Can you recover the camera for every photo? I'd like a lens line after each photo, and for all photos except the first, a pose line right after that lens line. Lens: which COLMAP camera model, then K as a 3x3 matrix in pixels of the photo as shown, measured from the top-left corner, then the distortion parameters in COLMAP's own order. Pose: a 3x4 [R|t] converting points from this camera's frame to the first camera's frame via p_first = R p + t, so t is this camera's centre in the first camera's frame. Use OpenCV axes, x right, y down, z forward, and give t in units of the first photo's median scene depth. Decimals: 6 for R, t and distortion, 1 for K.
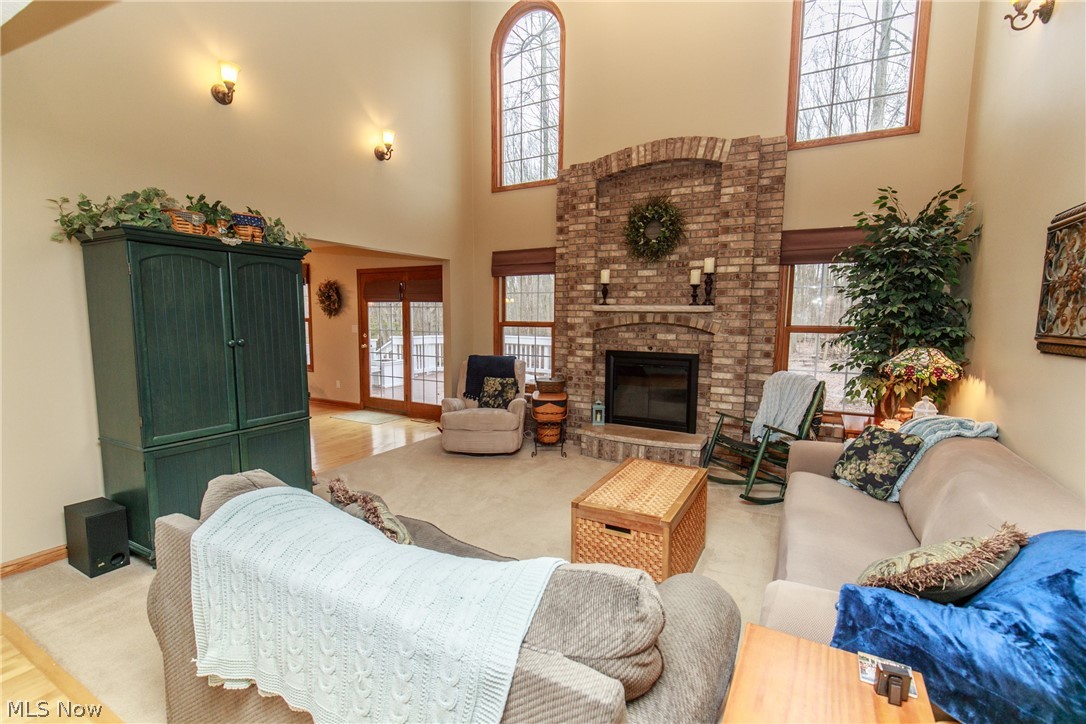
lens RADIAL K [[482.4, 0, 542.5], [0, 482.4, 370.7], [0, 0, 1]] dist [0.002825, 0.000166]
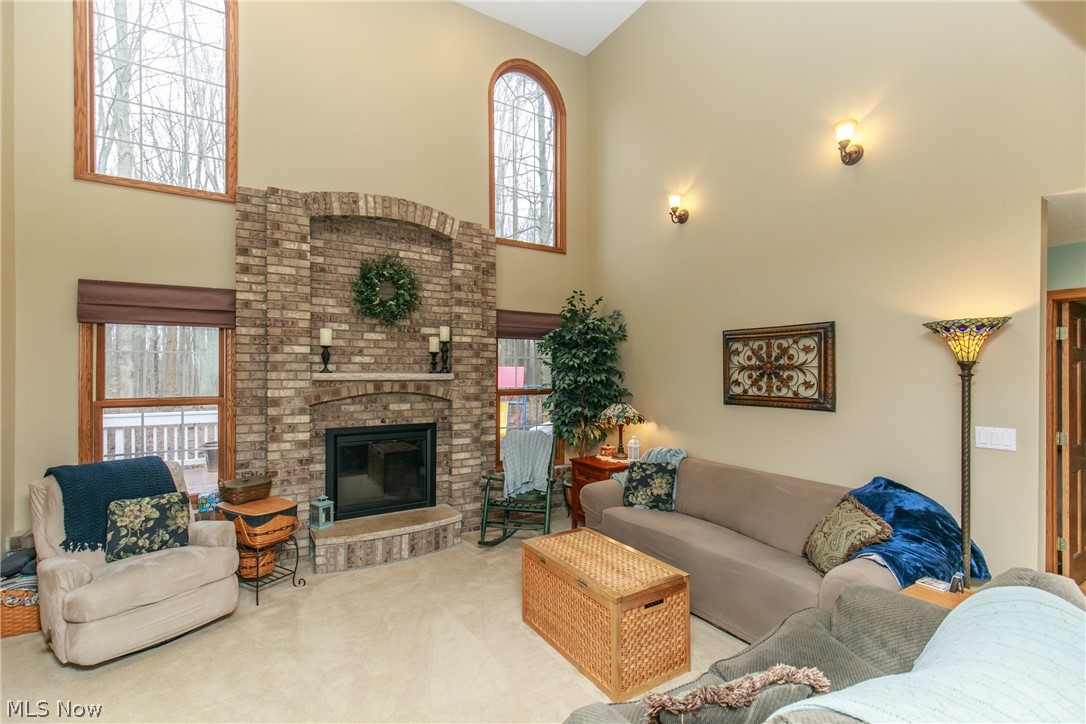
lens RADIAL K [[482.4, 0, 542.5], [0, 482.4, 370.7], [0, 0, 1]] dist [0.002825, 0.000166]
pose [[0.486802, -0.006896, 0.873485, -0.416490], [0.103759, 0.993346, -0.049984, -0.066041], [-0.867328, 0.114965, 0.484278, 0.323701]]
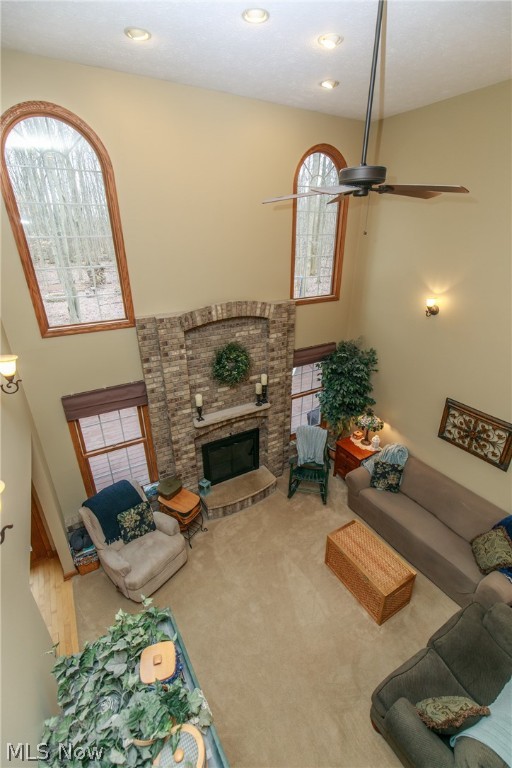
lens RADIAL K [[341.2, 0, 259.4], [0, 341.2, 385.7], [0, 0, 1]] dist [0.002825, 0.000166]
pose [[0.501272, -0.367493, 0.783375, -0.519043], [0.104417, 0.924406, 0.366837, -0.581395], [-0.858967, -0.102087, 0.501751, 0.426786]]
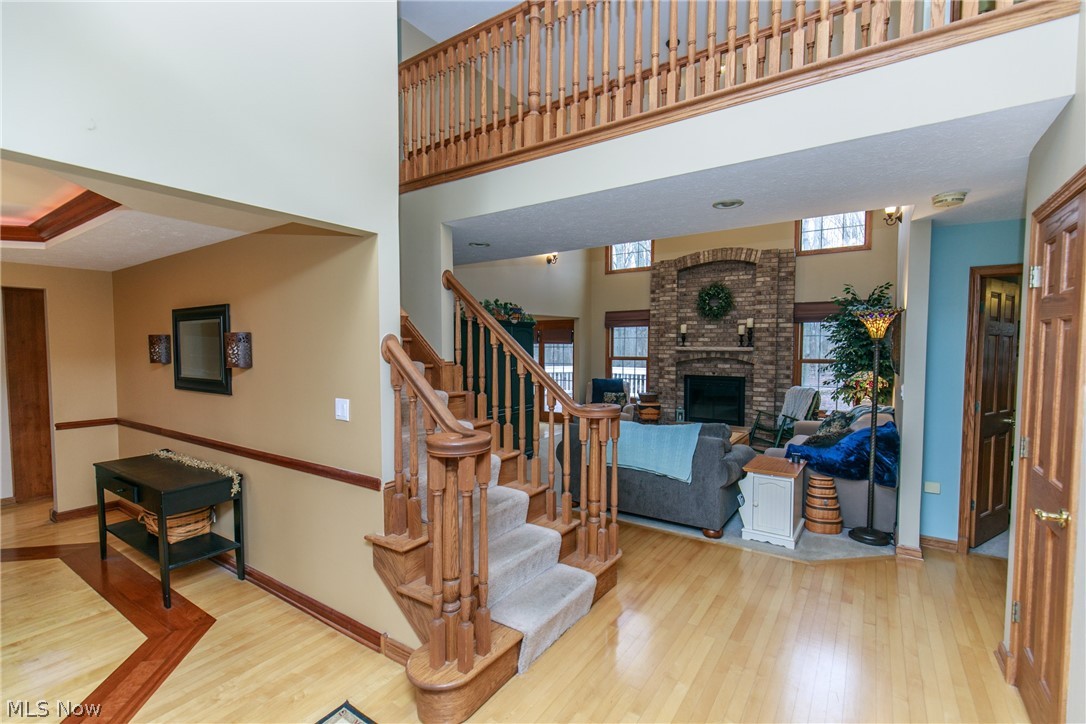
lens RADIAL K [[482.4, 0, 542.5], [0, 482.4, 370.7], [0, 0, 1]] dist [0.002825, 0.000166]
pose [[0.995428, -0.003225, -0.095462, -0.194817], [-0.002927, 0.997930, -0.064244, 0.050866], [0.095471, 0.064230, 0.993358, -0.665650]]
